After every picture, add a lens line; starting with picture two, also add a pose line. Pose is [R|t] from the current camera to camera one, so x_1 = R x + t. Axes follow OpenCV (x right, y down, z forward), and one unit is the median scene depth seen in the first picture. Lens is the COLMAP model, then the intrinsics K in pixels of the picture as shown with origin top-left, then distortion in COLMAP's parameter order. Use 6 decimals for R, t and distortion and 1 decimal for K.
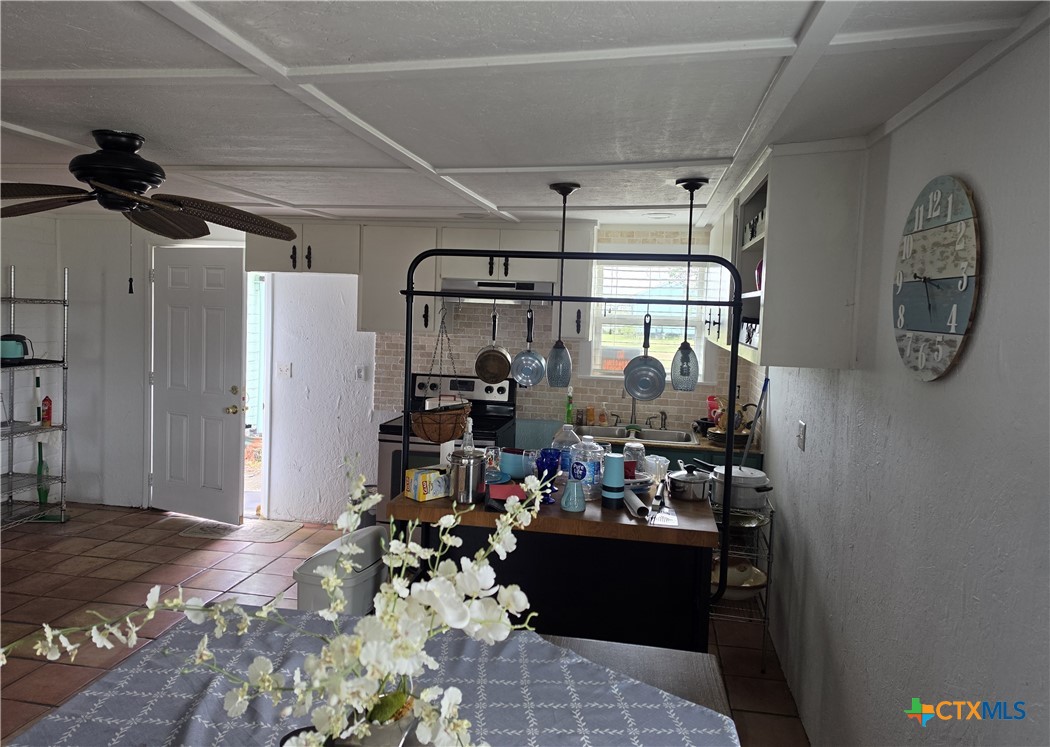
lens RADIAL K [[727.0, 0, 528.6], [0, 727.0, 354.6], [0, 0, 1]] dist [0.056906, -0.071763]
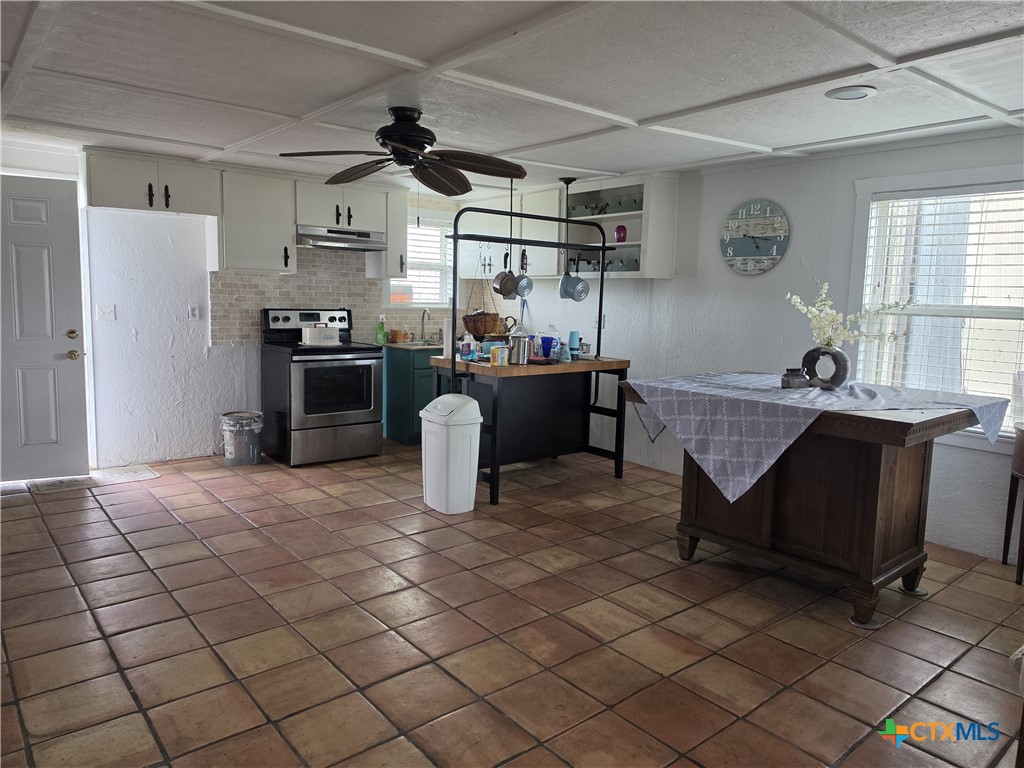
lens RADIAL K [[715.5, 0, 528.2], [0, 715.5, 383.6], [0, 0, 1]] dist [0.080440, -0.090445]
pose [[0.649254, -0.113566, 0.752045, -0.797411], [0.047339, 0.992906, 0.109070, 0.040964], [-0.759097, -0.035213, 0.650025, -0.050993]]
